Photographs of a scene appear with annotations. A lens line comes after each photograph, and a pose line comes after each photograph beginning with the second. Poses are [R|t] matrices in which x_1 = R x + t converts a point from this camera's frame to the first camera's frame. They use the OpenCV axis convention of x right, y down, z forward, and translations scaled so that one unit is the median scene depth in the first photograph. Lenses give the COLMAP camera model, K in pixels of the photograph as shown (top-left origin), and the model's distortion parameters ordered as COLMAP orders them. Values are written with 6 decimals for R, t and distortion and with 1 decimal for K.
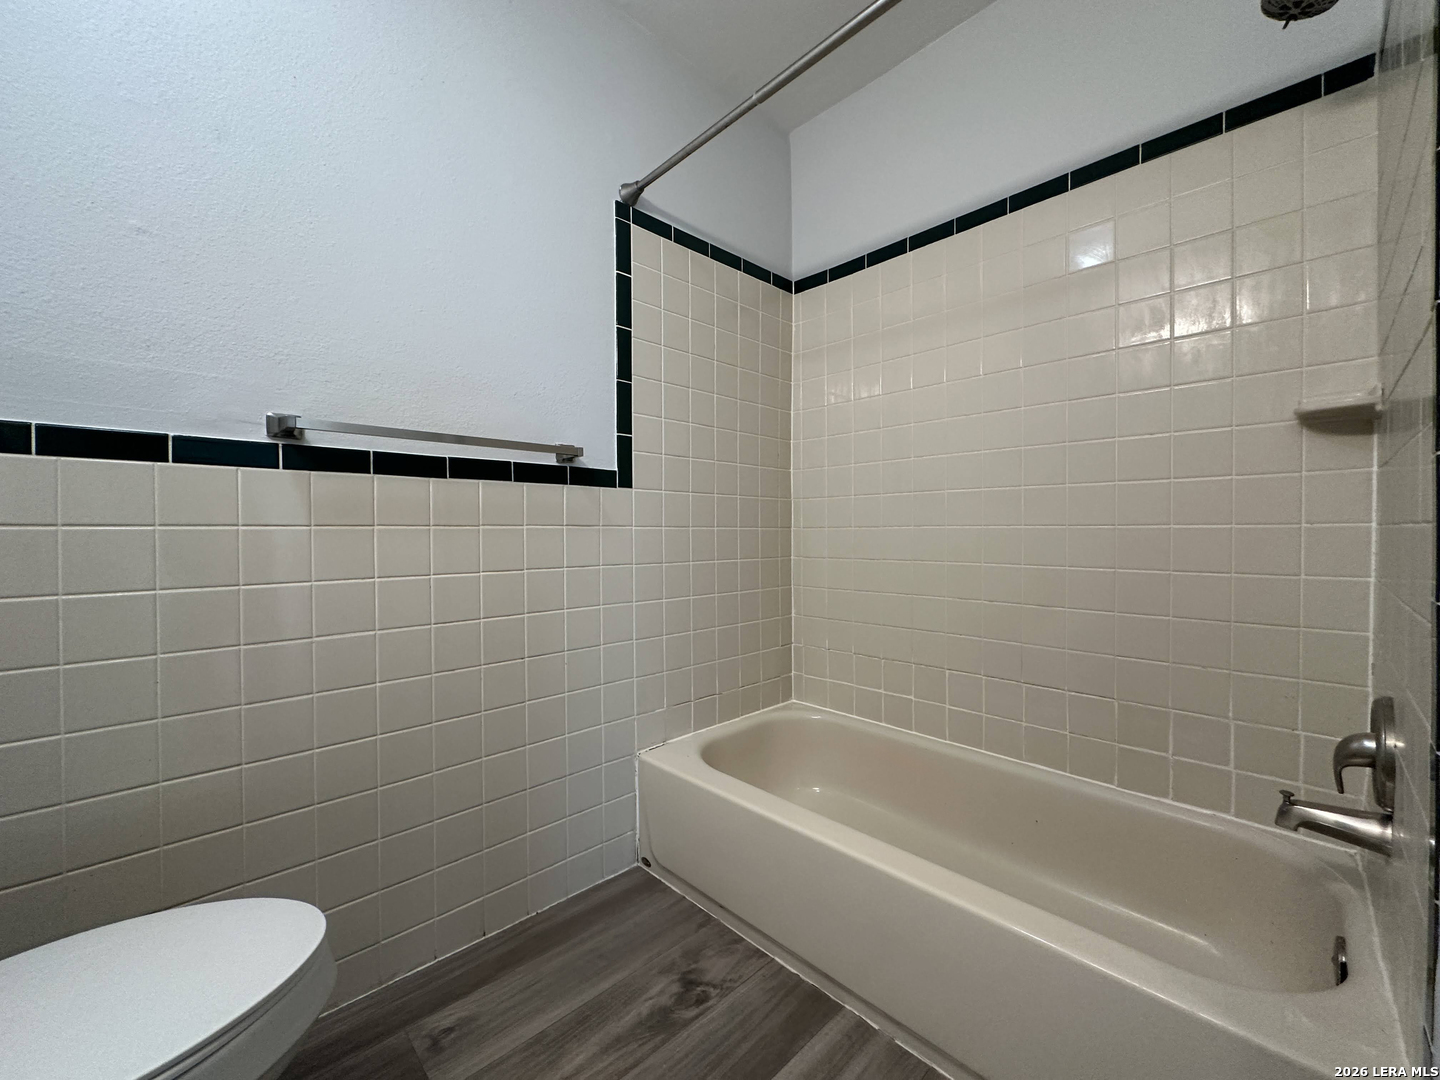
lens RADIAL K [[576.7, 0, 719.3], [0, 576.7, 536.8], [0, 0, 1]] dist [-0.001862, 0.000214]
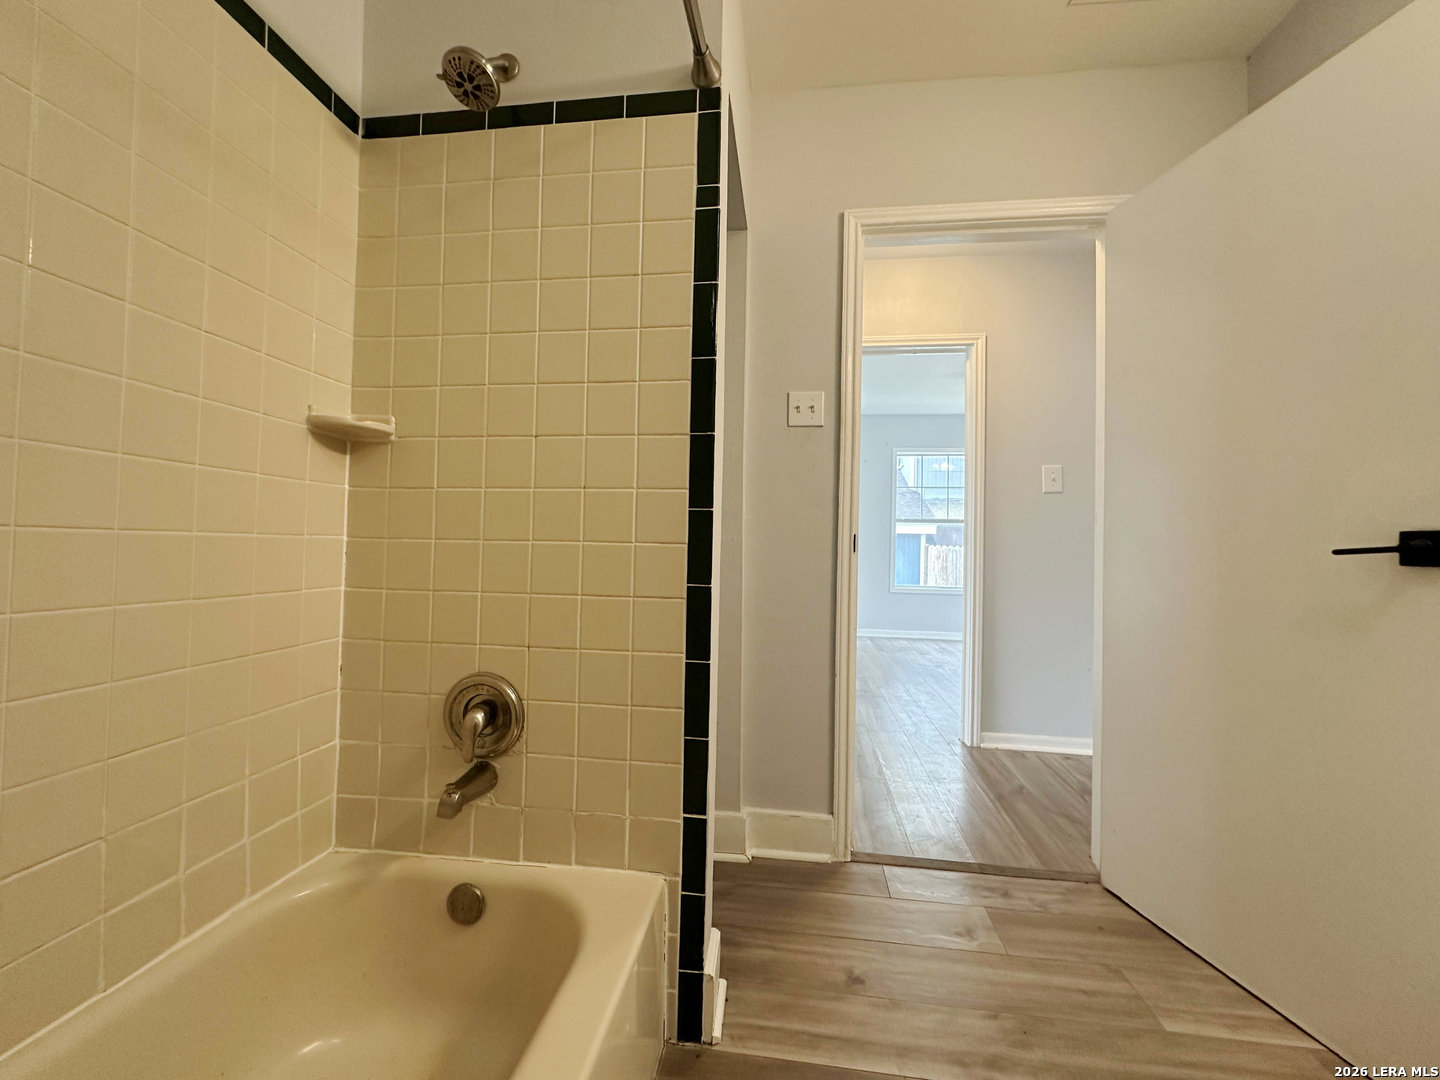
lens RADIAL K [[576.7, 0, 719.3], [0, 576.7, 536.8], [0, 0, 1]] dist [-0.001862, 0.000214]
pose [[-0.620913, 0.007552, 0.783843, -0.163358], [-0.008828, 0.999823, -0.016625, -0.010140], [-0.783830, -0.017242, -0.620736, 1.120538]]
